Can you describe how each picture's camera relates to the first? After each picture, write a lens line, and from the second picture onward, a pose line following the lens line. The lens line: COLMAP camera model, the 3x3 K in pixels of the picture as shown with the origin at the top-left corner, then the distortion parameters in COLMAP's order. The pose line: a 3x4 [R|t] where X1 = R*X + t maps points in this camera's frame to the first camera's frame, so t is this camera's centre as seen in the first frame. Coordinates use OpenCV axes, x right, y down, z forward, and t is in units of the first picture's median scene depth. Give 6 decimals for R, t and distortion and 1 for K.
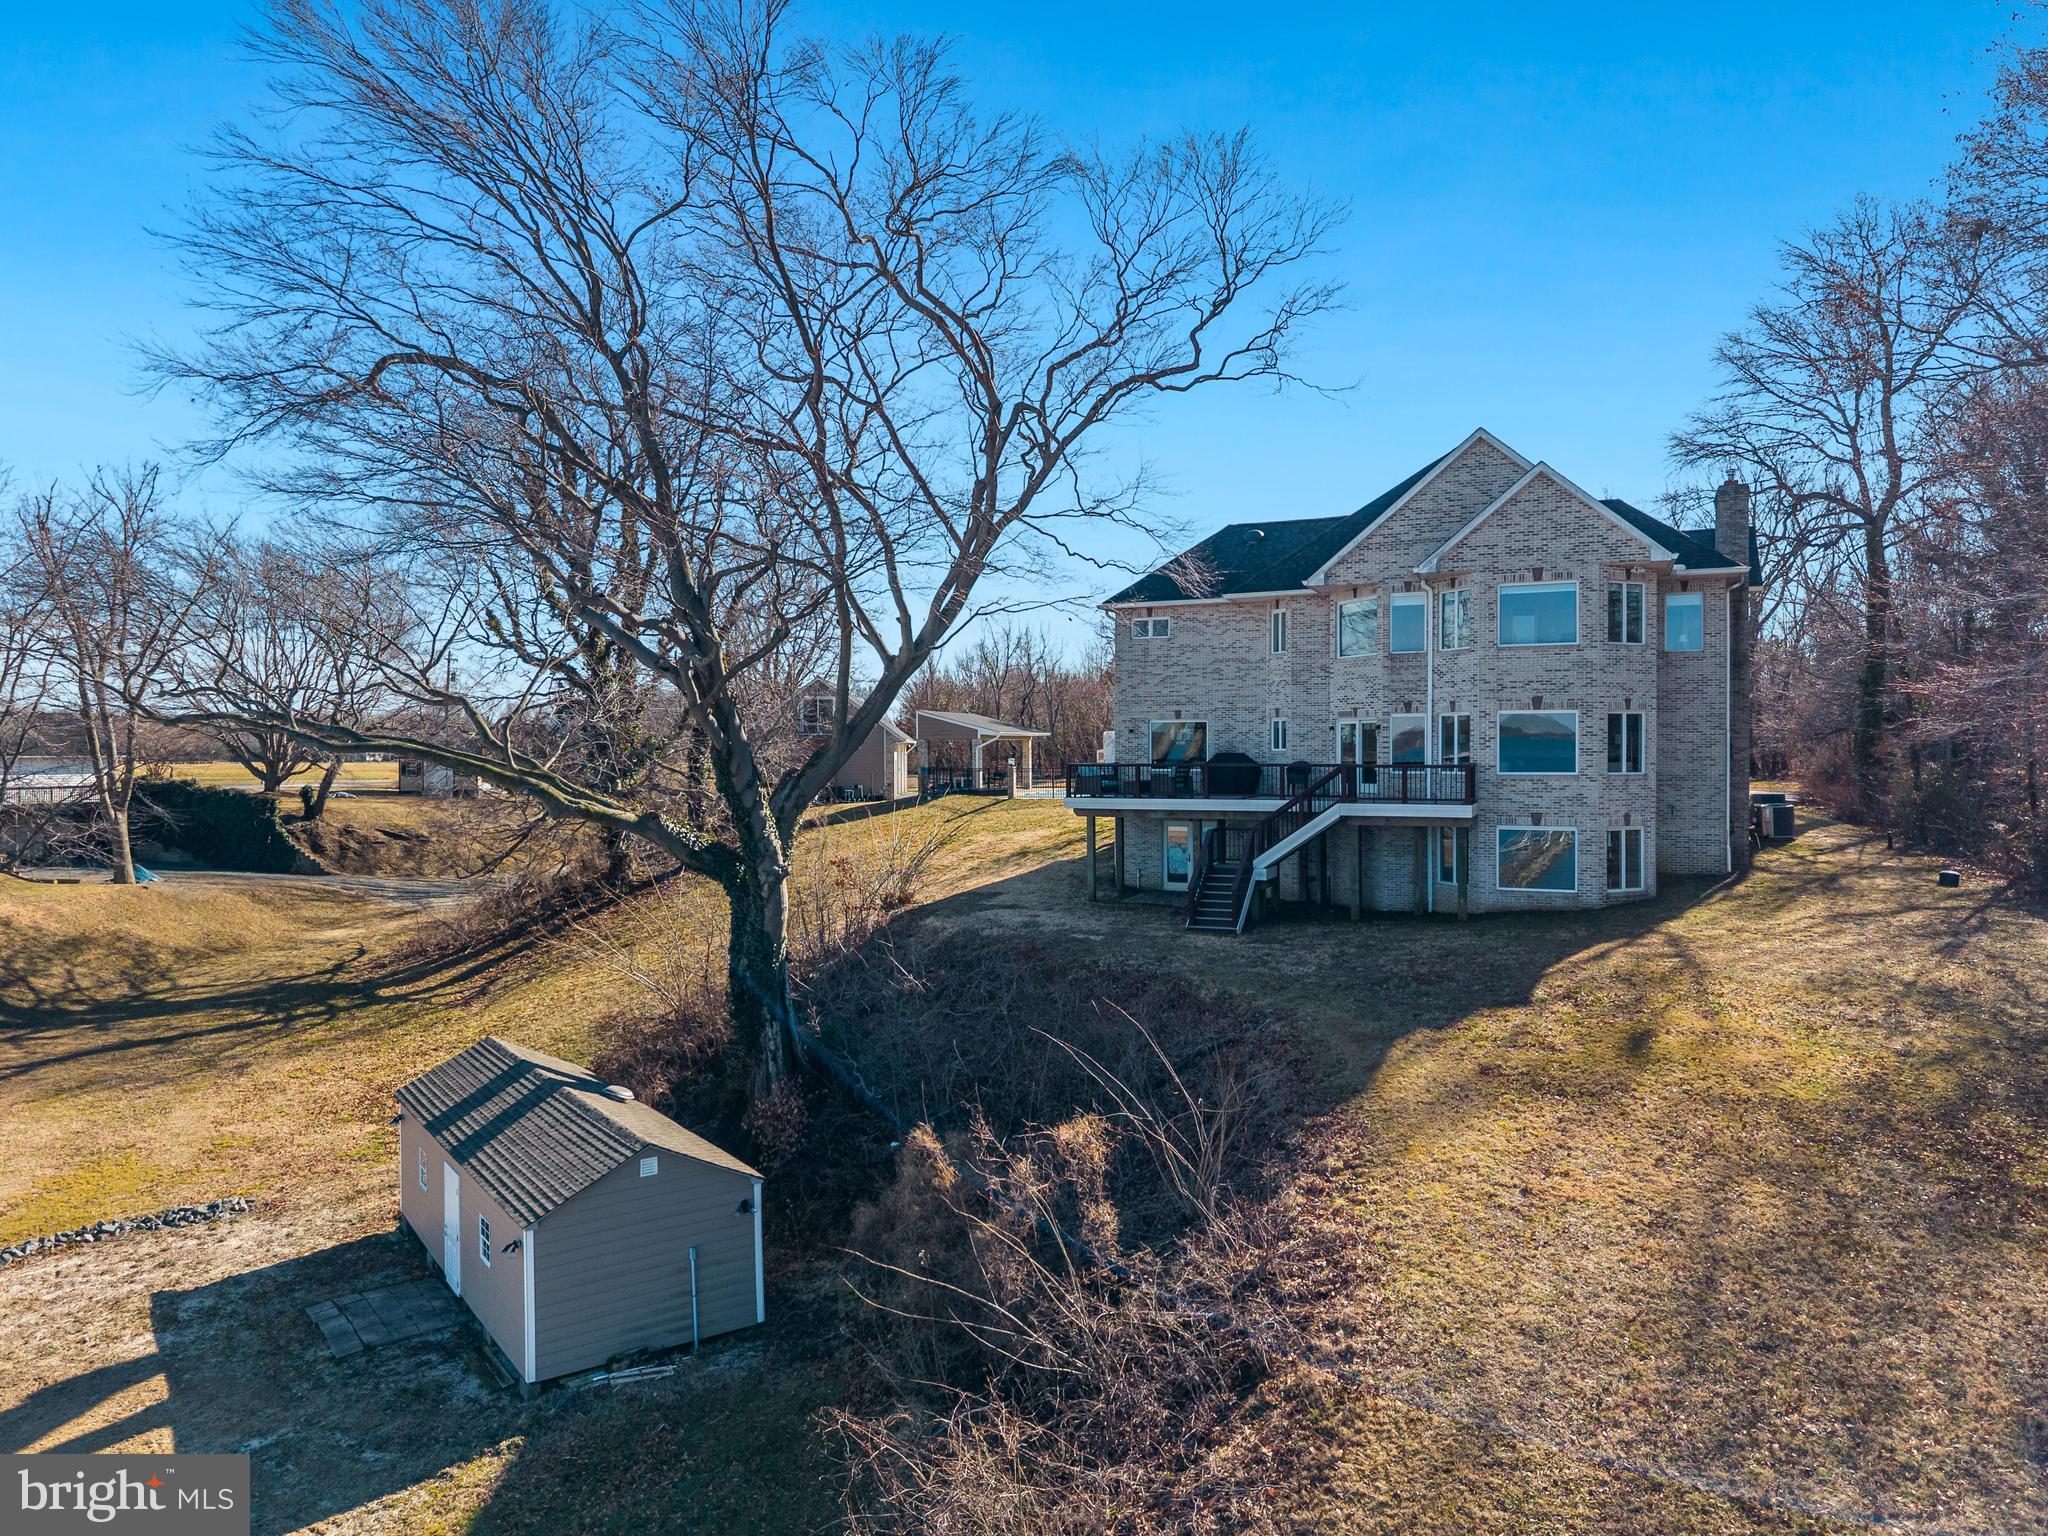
lens RADIAL K [[1412.8, 0, 996.7], [0, 1412.8, 767.9], [0, 0, 1]] dist [0.038957, -0.035548]
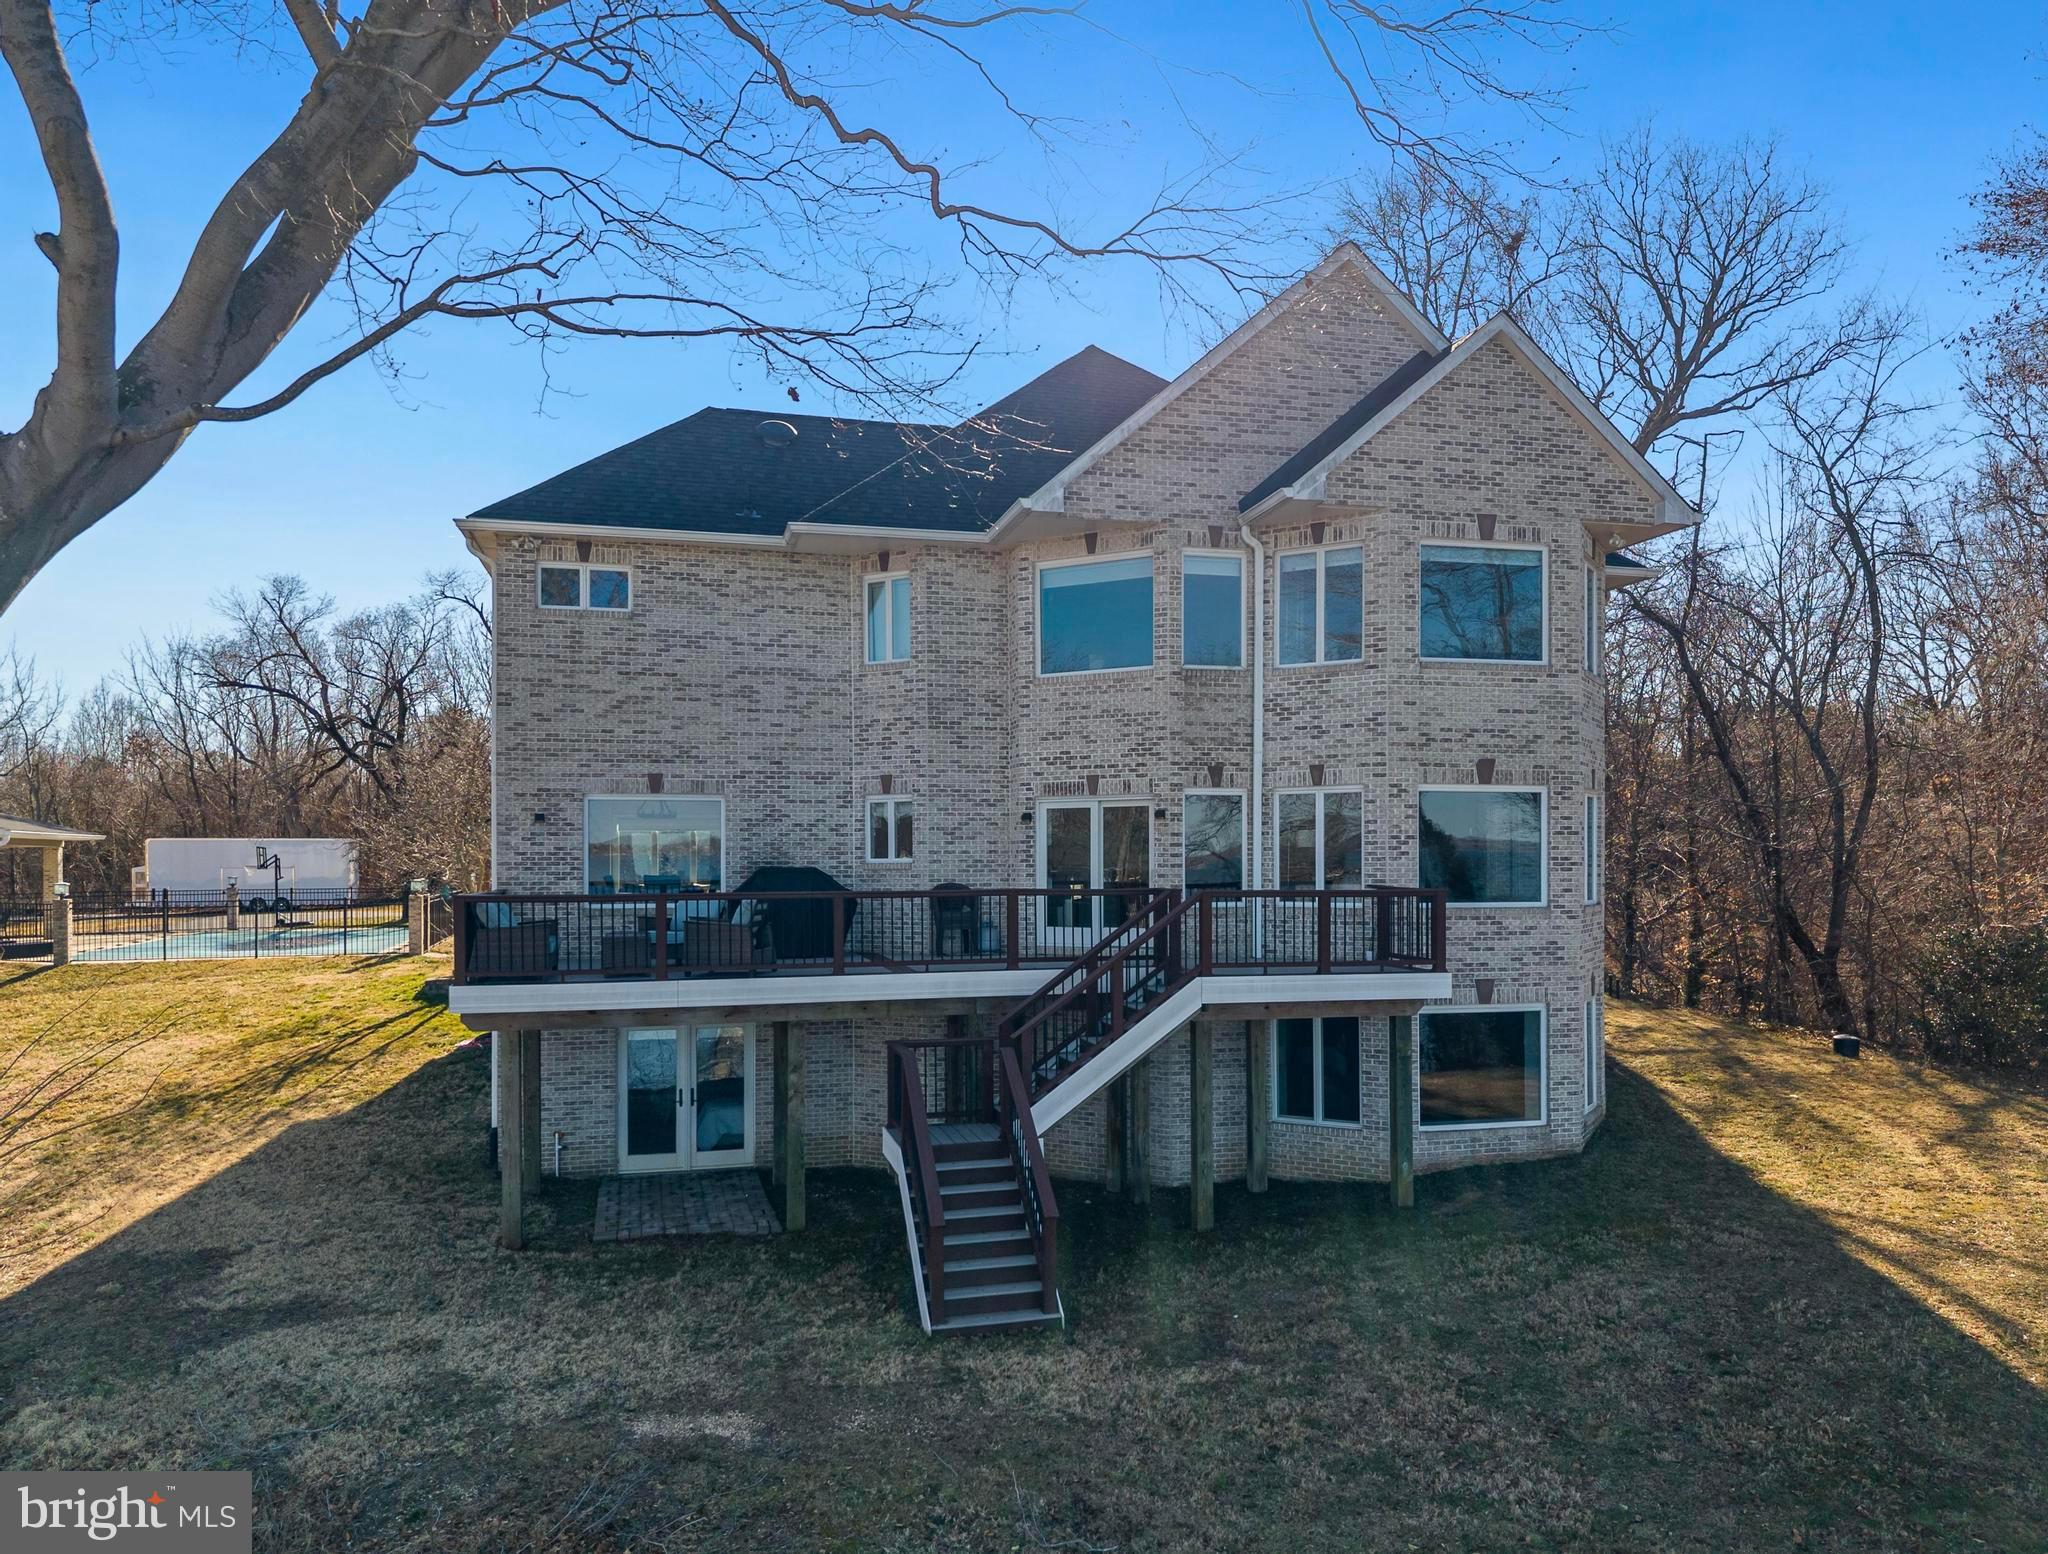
lens RADIAL K [[1486.6, 0, 1088.7], [0, 1486.6, 865.6], [0, 0, 1]] dist [0.023123, -0.011560]
pose [[0.768940, 0.000465, 0.639321, -0.087929], [0.009507, 0.999881, -0.012161, -0.005351], [-0.639250, 0.015429, 0.768844, 0.675317]]
